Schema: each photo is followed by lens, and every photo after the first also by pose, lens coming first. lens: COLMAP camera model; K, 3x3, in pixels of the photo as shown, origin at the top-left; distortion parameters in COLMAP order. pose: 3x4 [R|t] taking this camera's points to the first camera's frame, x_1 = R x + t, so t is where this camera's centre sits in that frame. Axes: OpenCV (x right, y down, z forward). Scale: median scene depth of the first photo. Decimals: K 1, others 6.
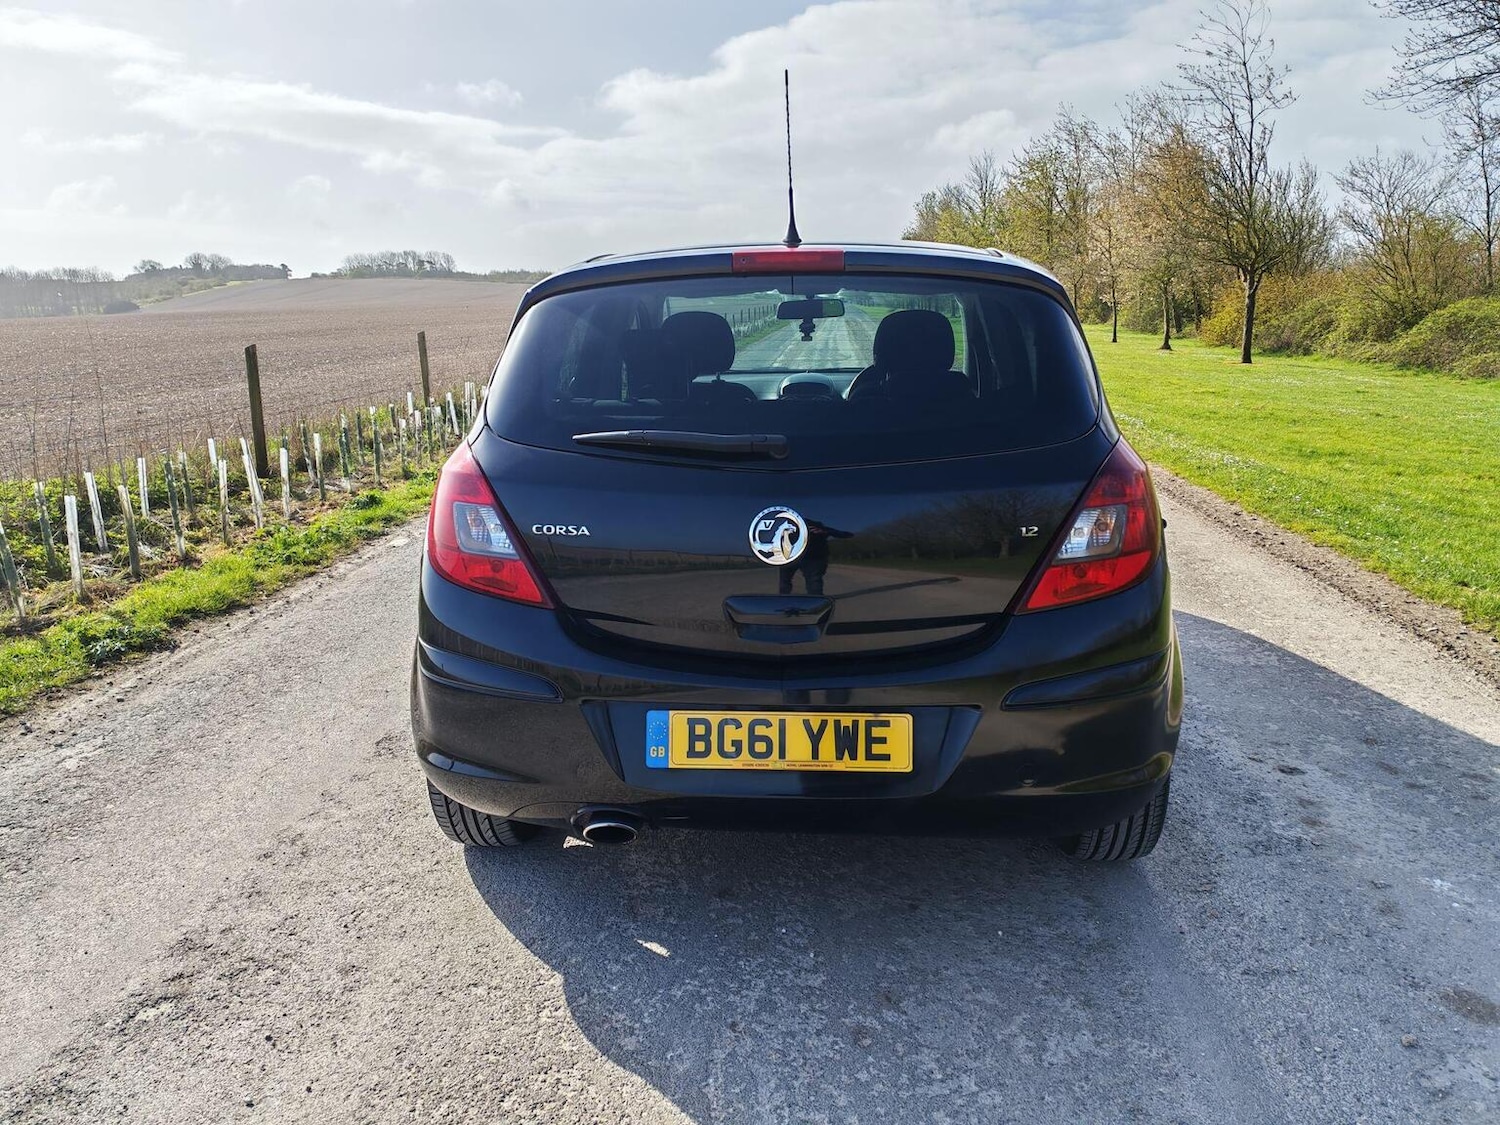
lens RADIAL K [[1140.3, 0, 743.0], [0, 1140.3, 569.3], [0, 0, 1]] dist [0.113988, -0.112934]
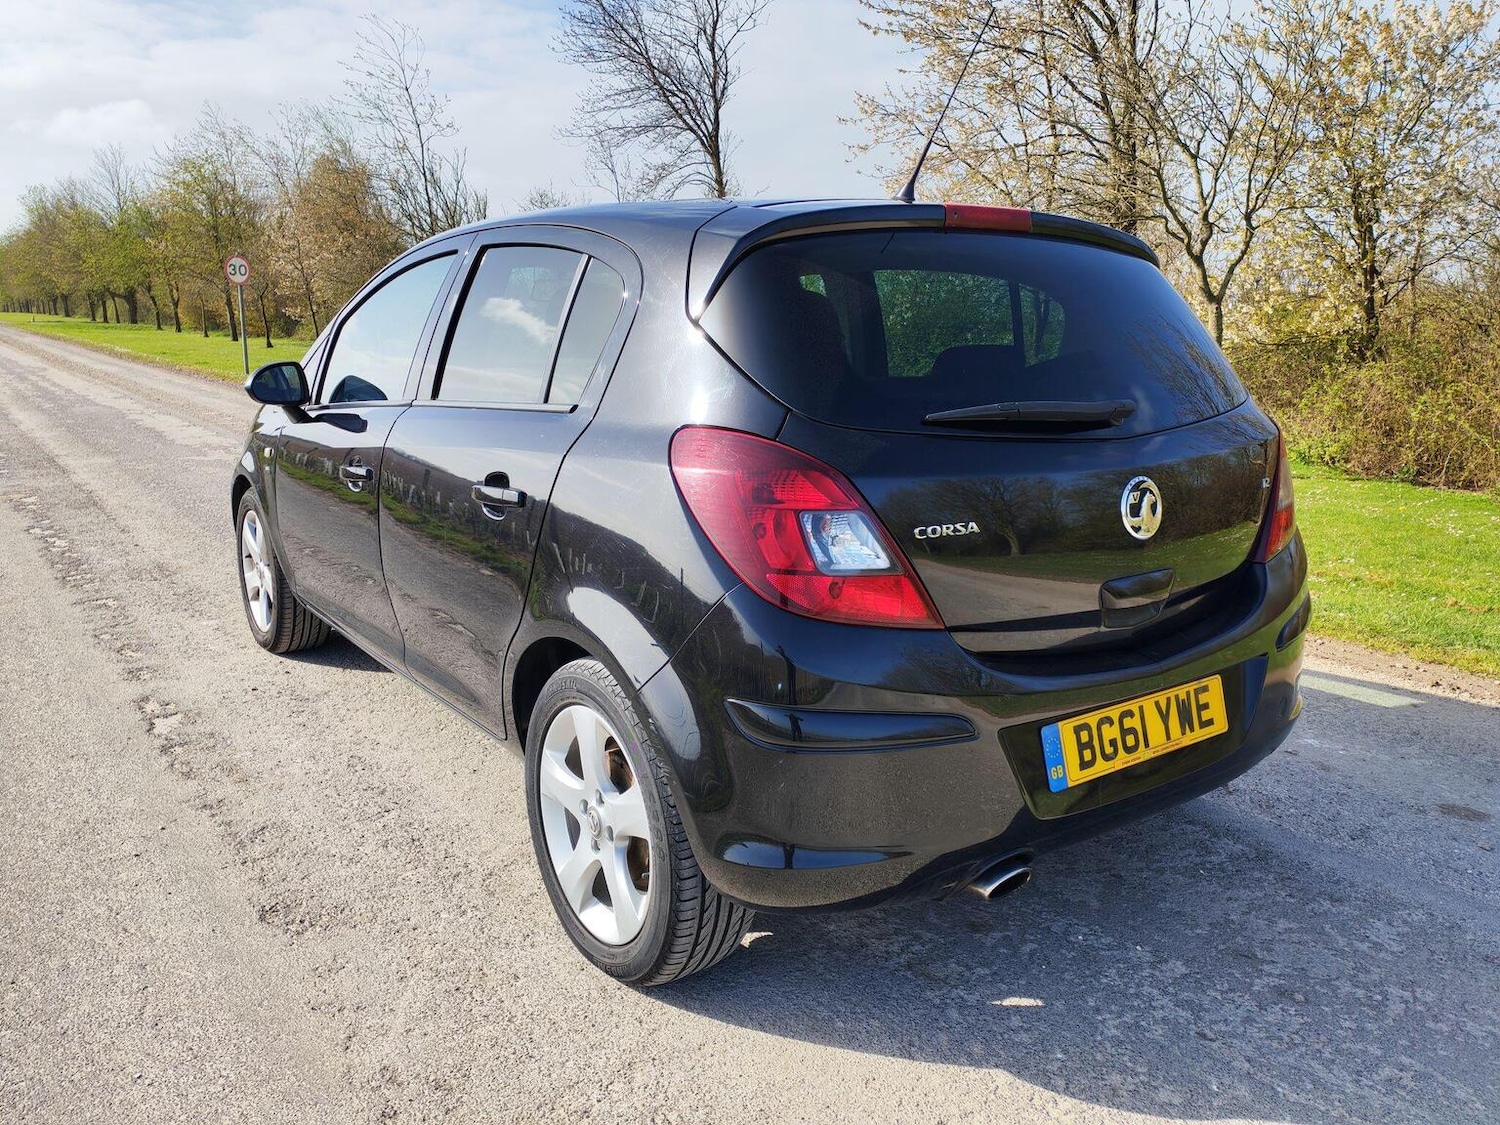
lens RADIAL K [[1151.1, 0, 741.9], [0, 1151.1, 582.2], [0, 0, 1]] dist [0.078534, -0.094653]
pose [[0.766437, -0.133985, 0.628190, -0.789838], [0.136664, 0.989625, 0.044334, -0.054081], [-0.627612, 0.051872, 0.776796, 0.463412]]
